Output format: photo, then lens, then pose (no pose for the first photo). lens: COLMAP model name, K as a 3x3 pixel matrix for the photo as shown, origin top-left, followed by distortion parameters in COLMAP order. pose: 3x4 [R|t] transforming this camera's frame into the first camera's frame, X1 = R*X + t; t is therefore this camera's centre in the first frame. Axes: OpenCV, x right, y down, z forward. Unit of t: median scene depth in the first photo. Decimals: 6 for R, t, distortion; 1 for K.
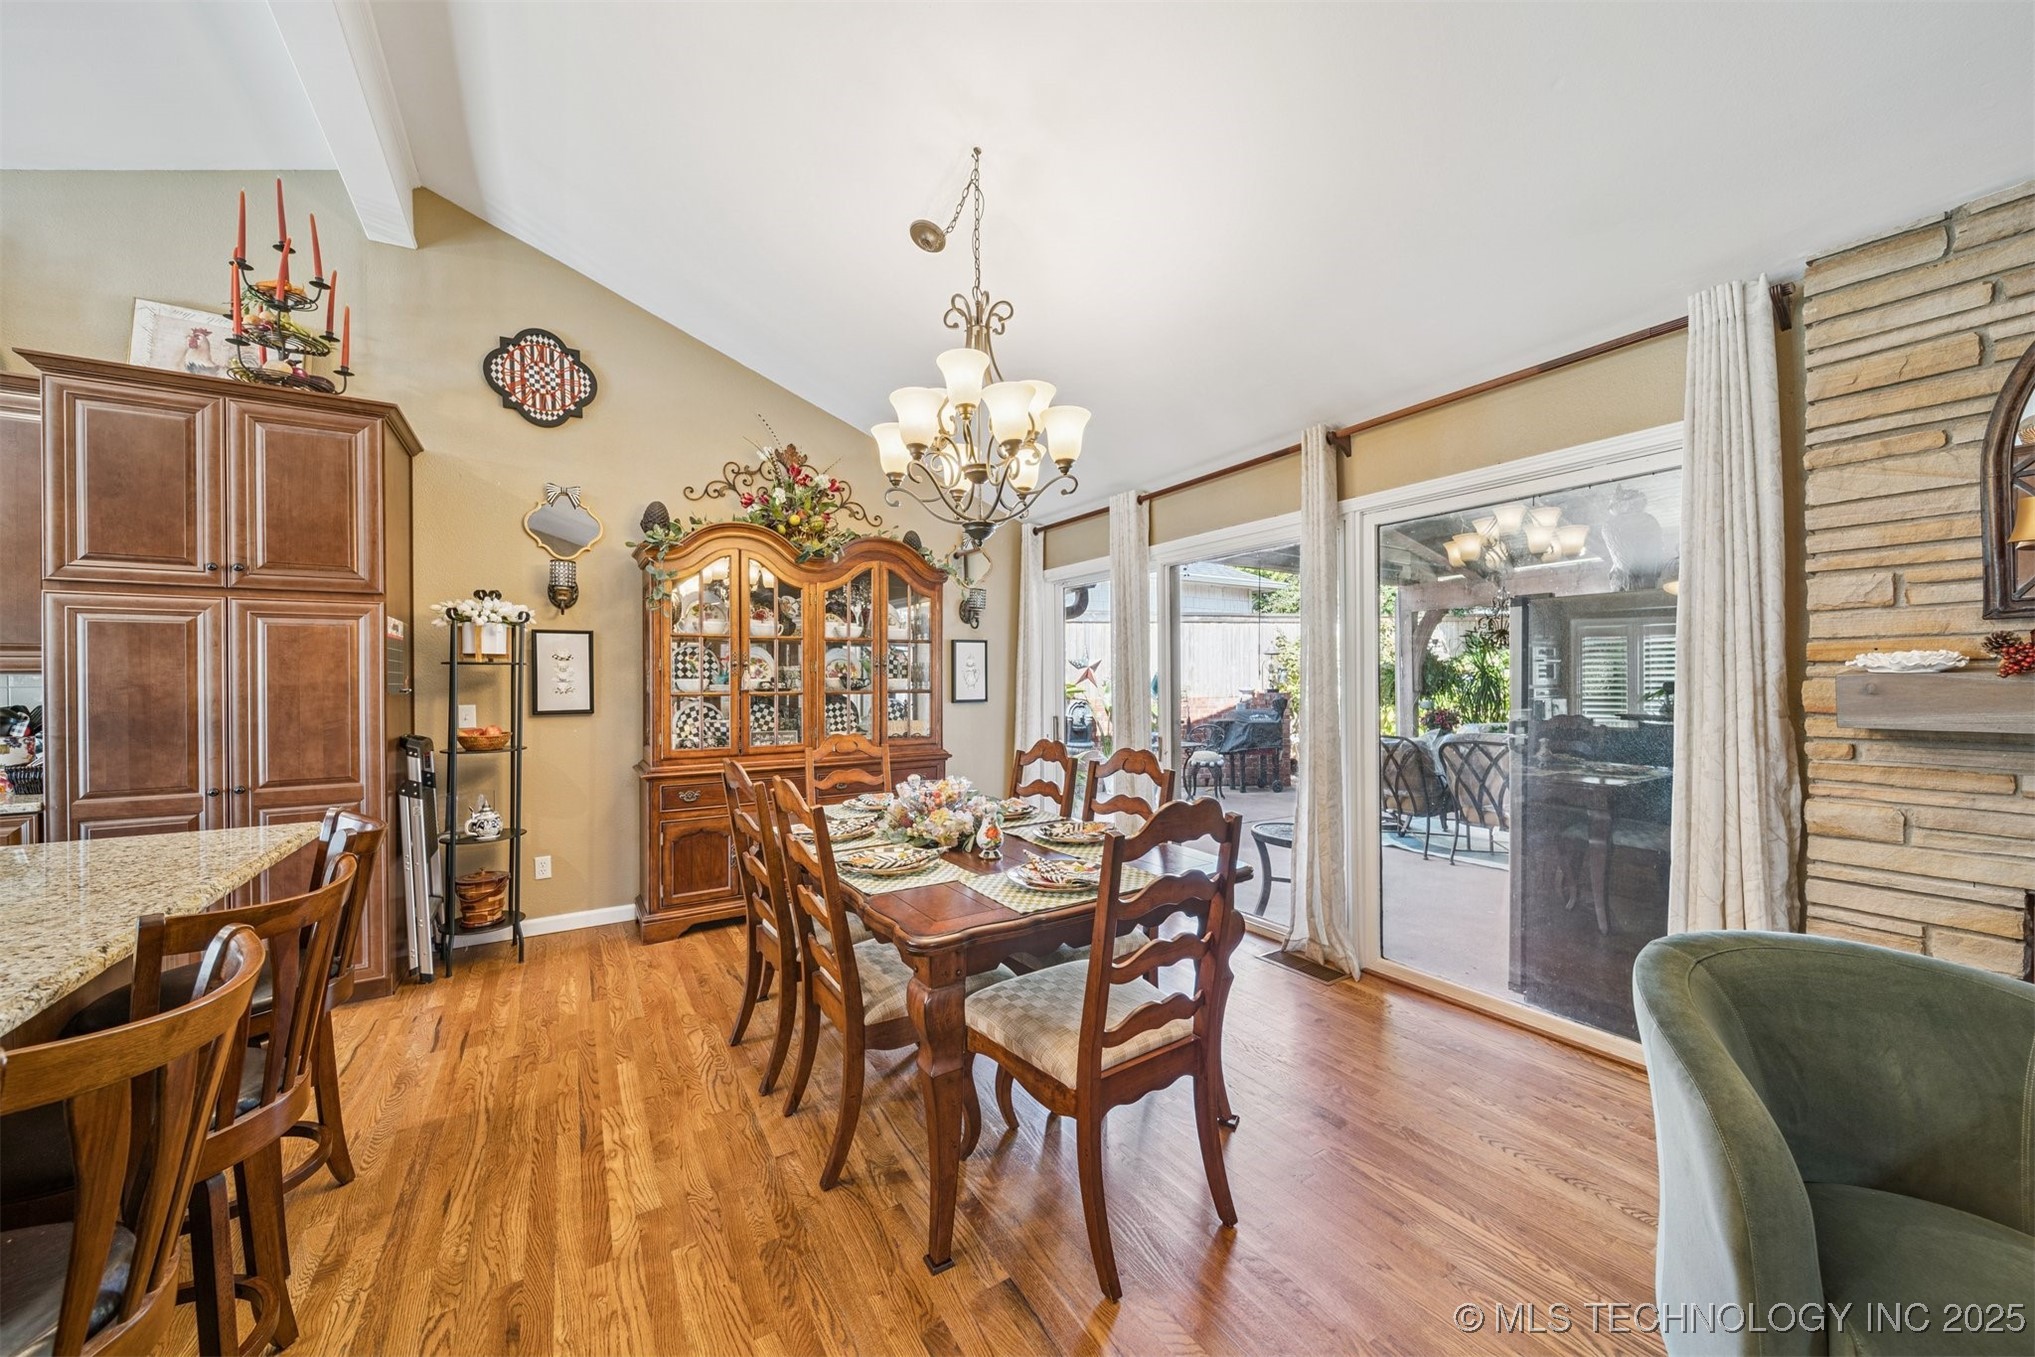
lens RADIAL K [[712.5, 0, 1017.5], [0, 712.5, 678.5], [0, 0, 1]] dist [-0.000289, -0.000013]
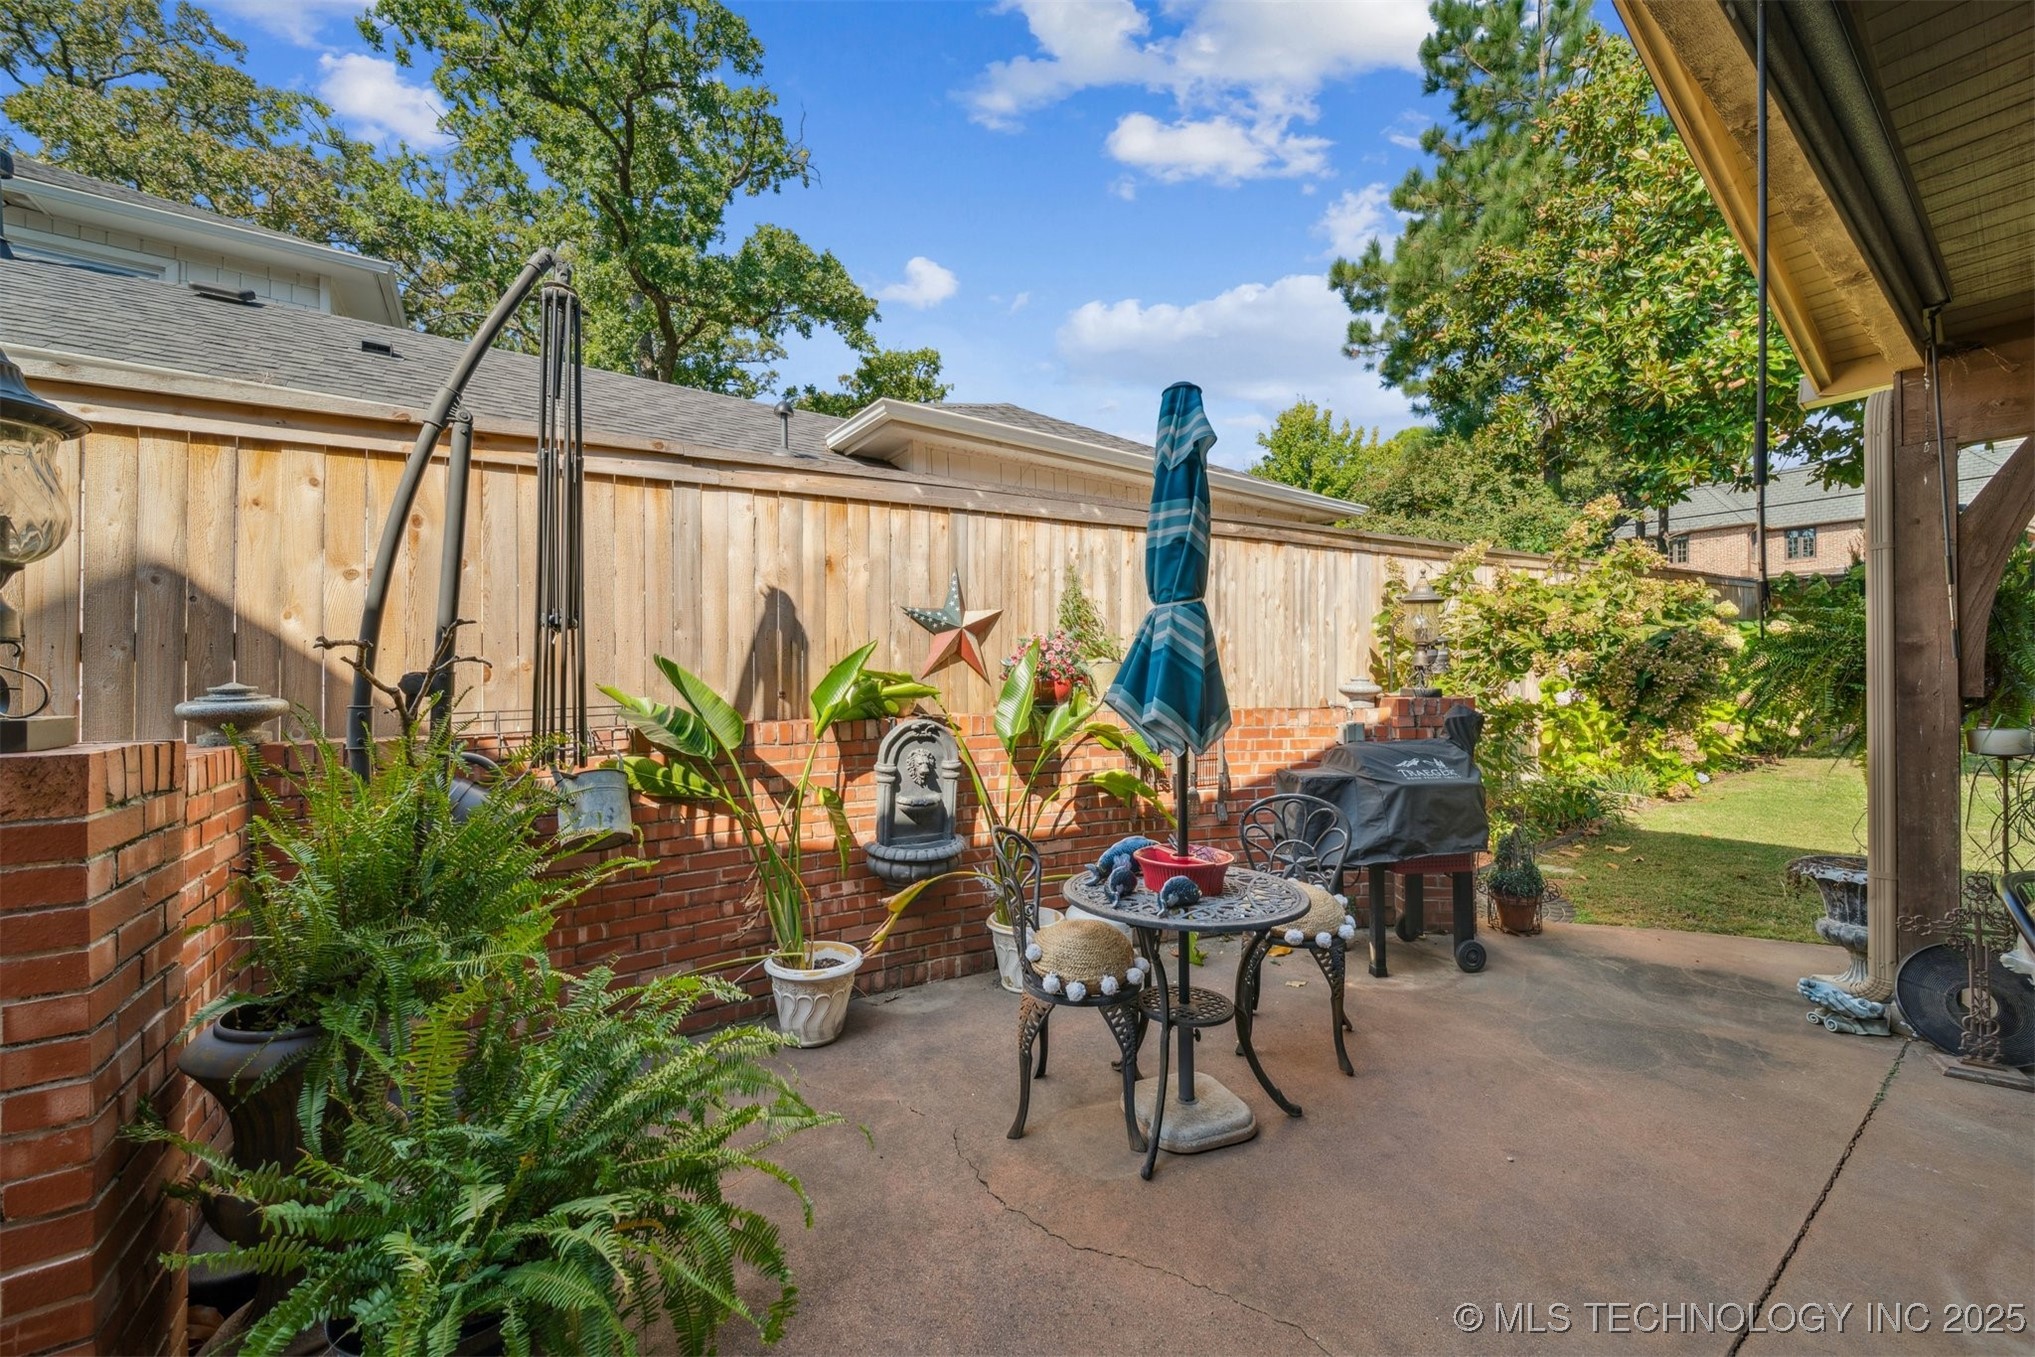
lens RADIAL K [[712.5, 0, 1017.5], [0, 712.5, 678.5], [0, 0, 1]] dist [-0.000289, -0.000013]
pose [[0.999839, 0.005832, 0.016981, 0.125372], [-0.005814, 0.999982, -0.001136, 0.010340], [-0.016987, 0.001037, 0.999855, 0.638086]]
